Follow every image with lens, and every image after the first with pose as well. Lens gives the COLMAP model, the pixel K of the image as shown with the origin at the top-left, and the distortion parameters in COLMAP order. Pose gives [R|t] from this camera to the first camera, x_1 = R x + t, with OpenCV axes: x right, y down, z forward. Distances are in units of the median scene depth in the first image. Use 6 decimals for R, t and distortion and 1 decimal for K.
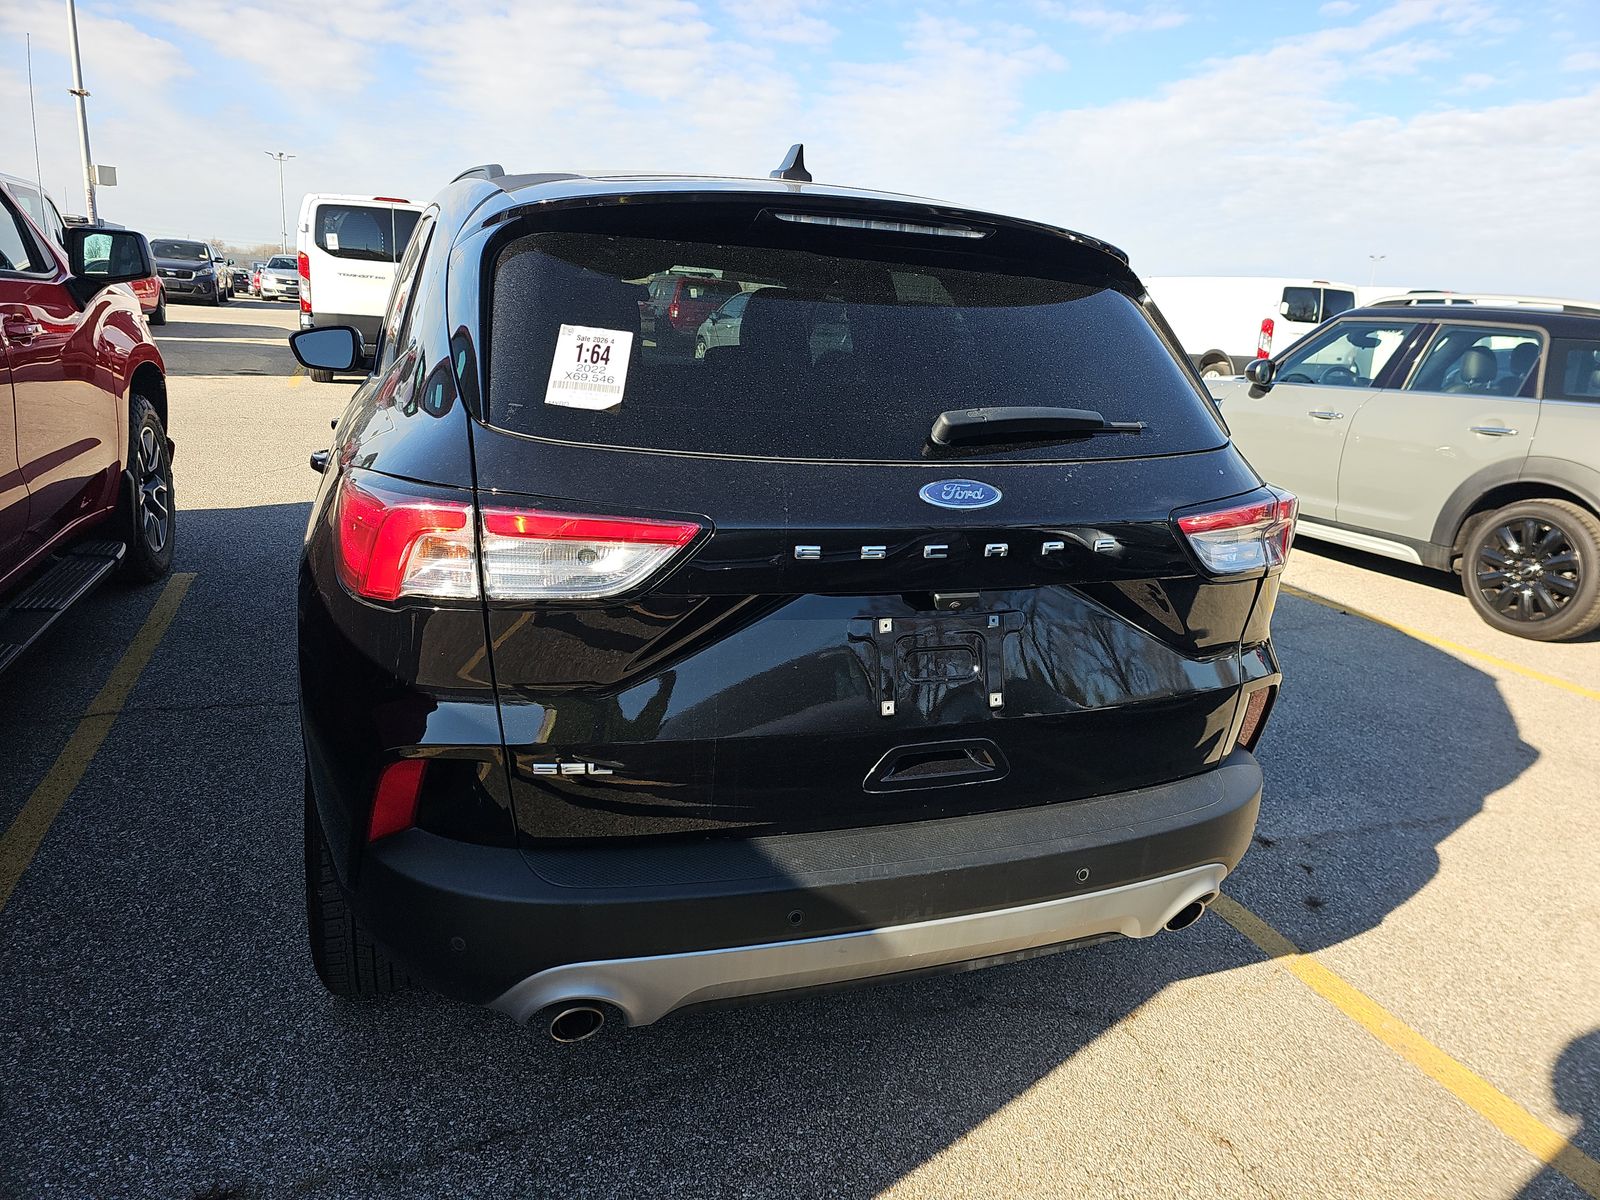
lens RADIAL K [[1067.6, 0, 798.7], [0, 1067.6, 589.6], [0, 0, 1]] dist [0.055057, -0.047544]
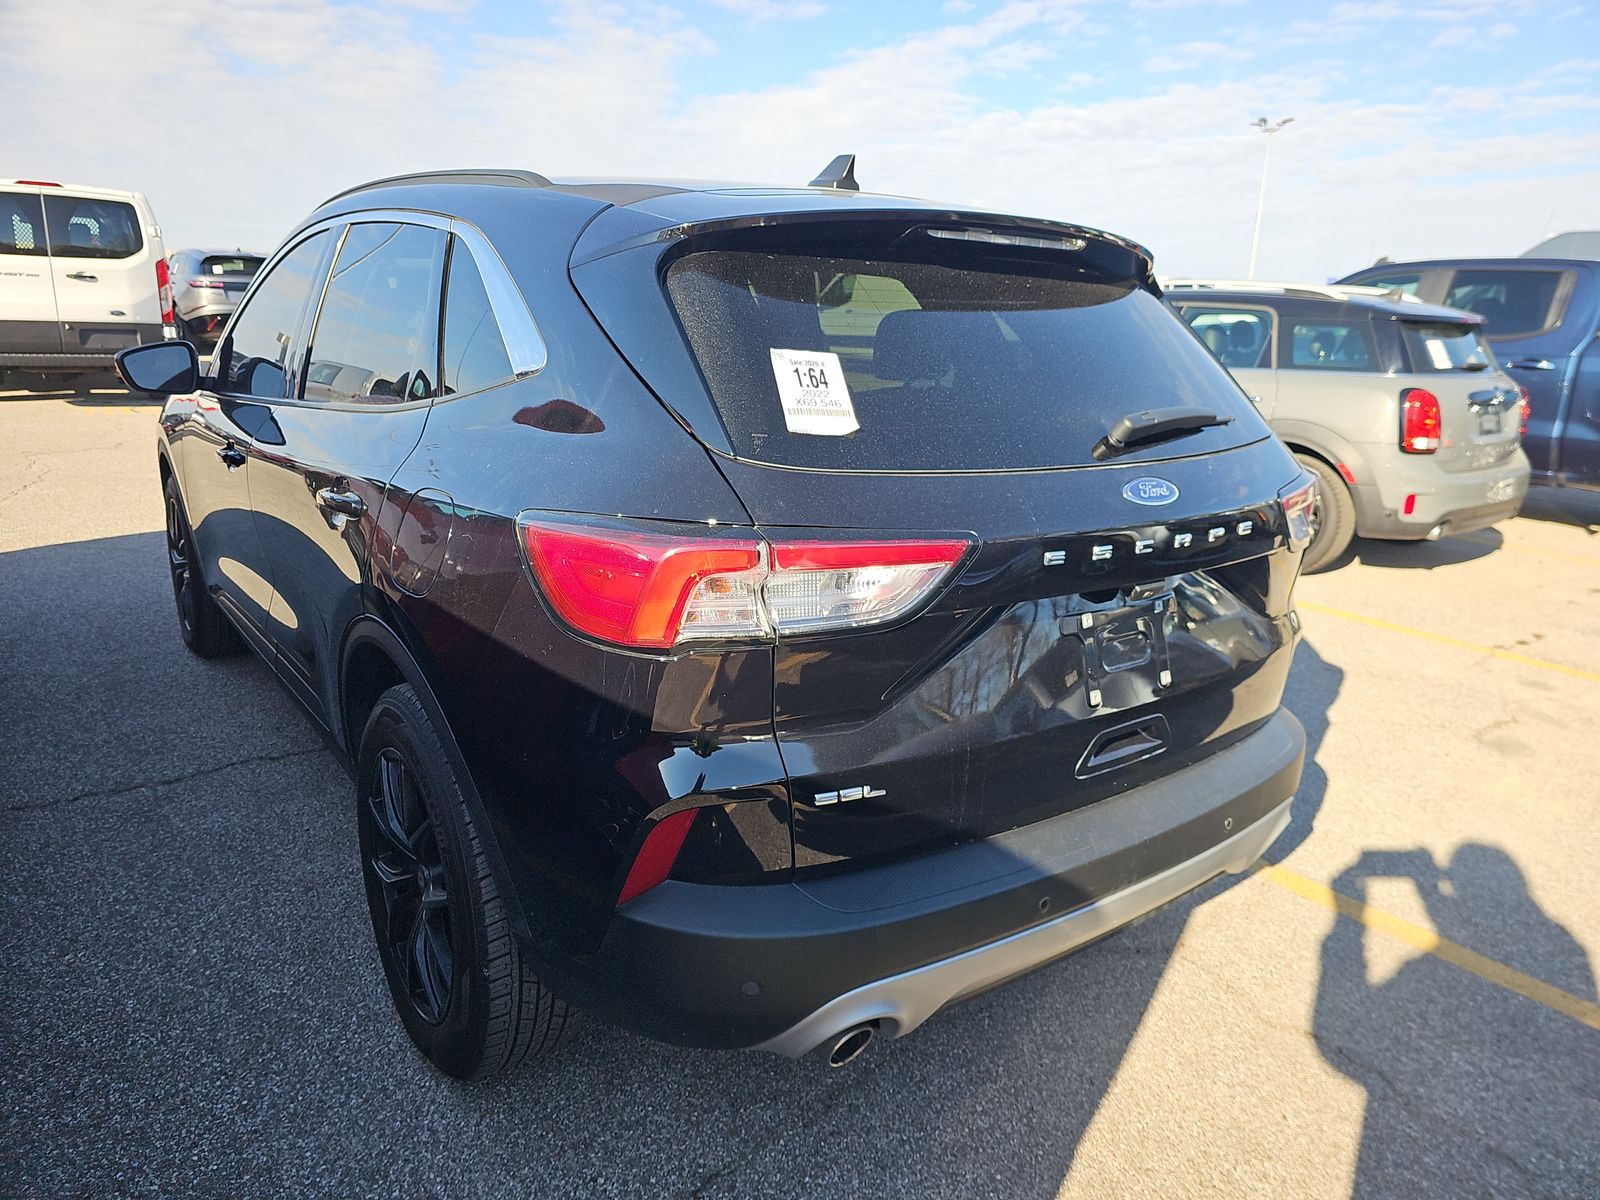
lens RADIAL K [[1089.1, 0, 708.2], [0, 1089.1, 600.9], [0, 0, 1]] dist [0.073723, -0.087587]
pose [[0.956070, -0.099371, 0.275781, -0.426643], [0.093309, 0.995020, 0.035049, -0.043329], [-0.277890, -0.007776, 0.960581, 0.039960]]
